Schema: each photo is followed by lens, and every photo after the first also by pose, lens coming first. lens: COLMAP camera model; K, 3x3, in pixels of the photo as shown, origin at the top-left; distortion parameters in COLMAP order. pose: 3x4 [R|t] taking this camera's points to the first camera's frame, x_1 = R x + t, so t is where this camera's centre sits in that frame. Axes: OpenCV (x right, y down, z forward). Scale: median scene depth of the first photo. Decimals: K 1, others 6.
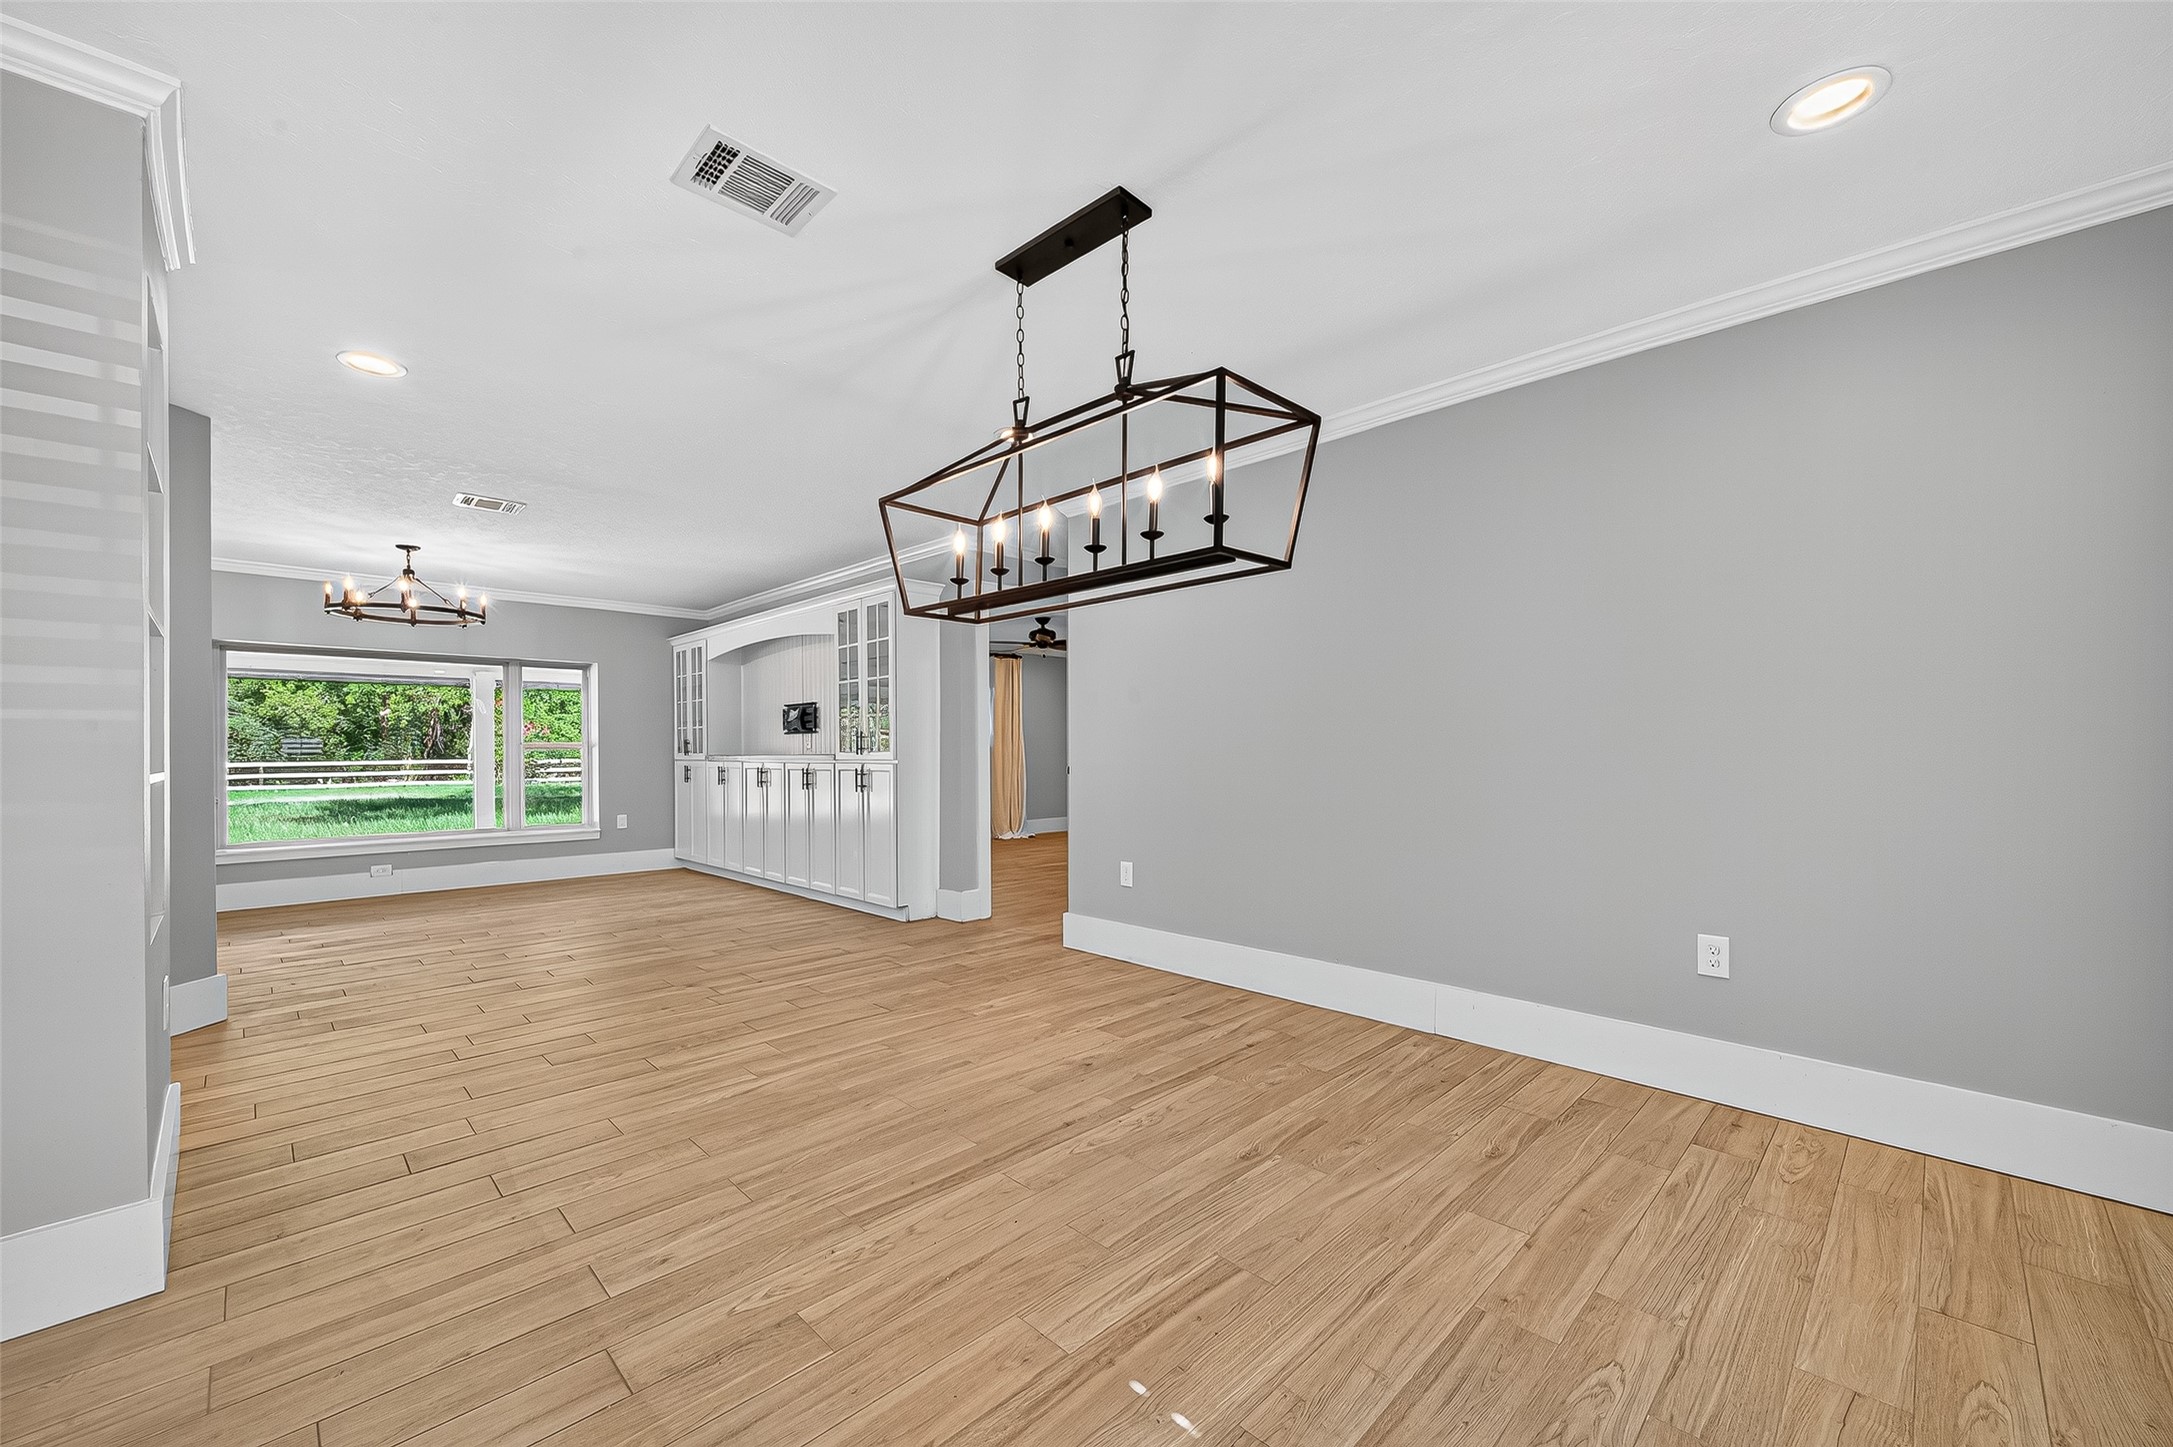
lens RADIAL K [[854.7, 0, 1078.4], [0, 854.7, 739.6], [0, 0, 1]] dist [0.004184, -0.002236]
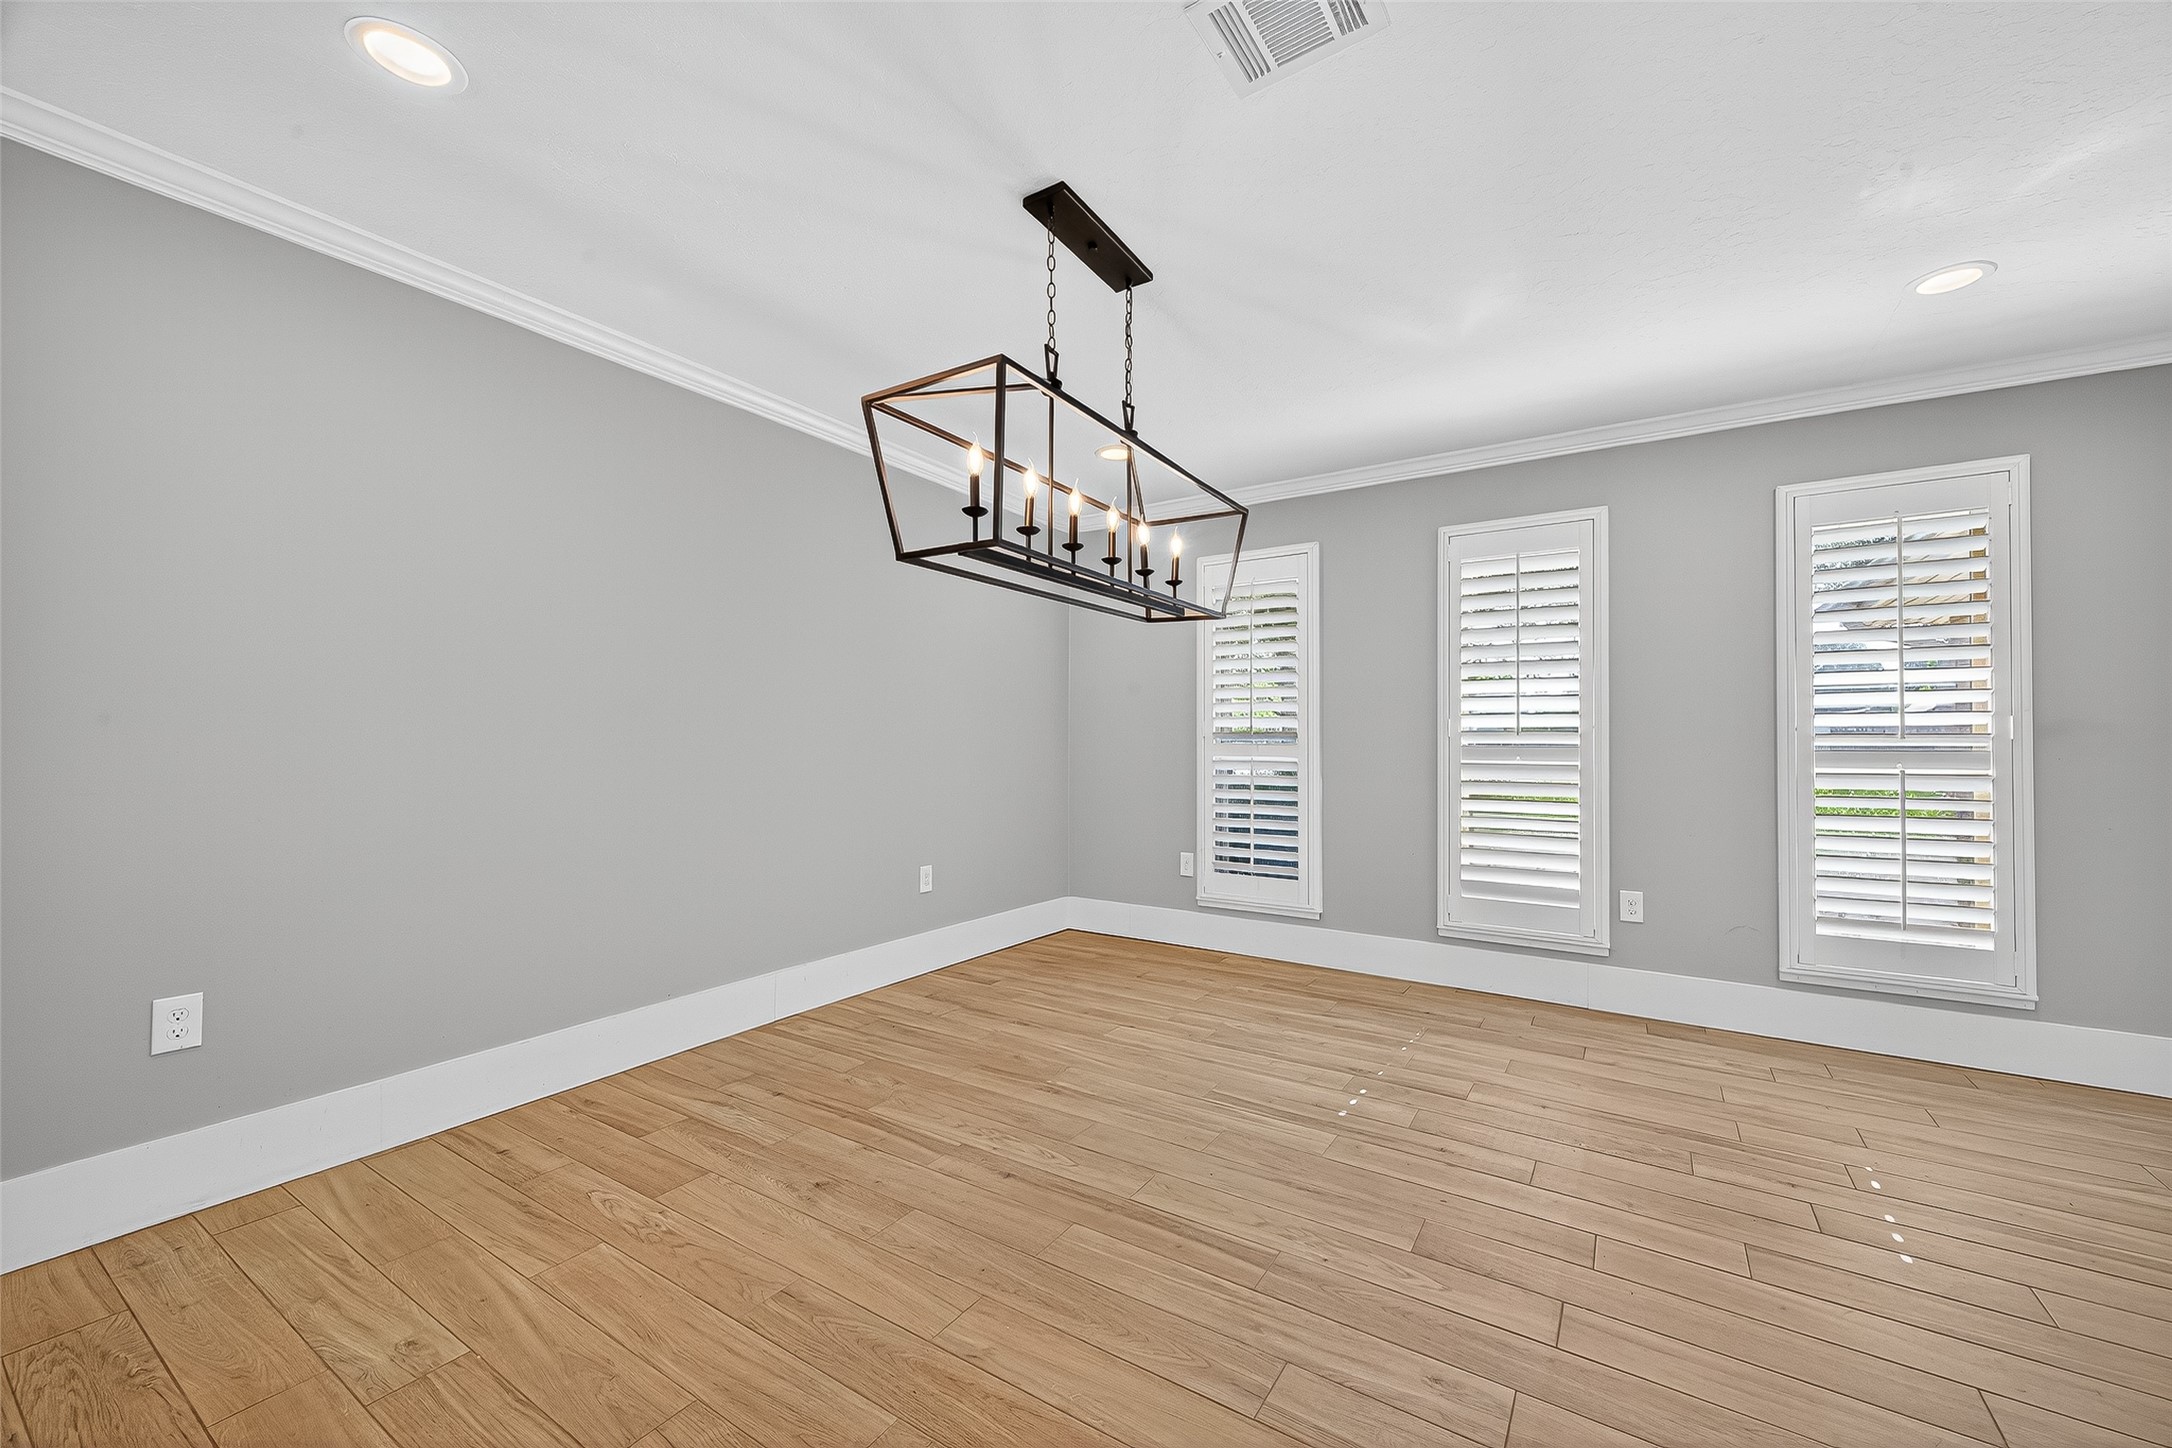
lens RADIAL K [[854.3, 0, 1083.2], [0, 854.3, 735.1], [0, 0, 1]] dist [0.004184, -0.002236]
pose [[-0.220581, 0.007633, 0.975339, -0.936663], [-0.009781, 0.999902, -0.010037, -0.000428], [-0.975320, -0.011753, -0.220485, 1.170122]]
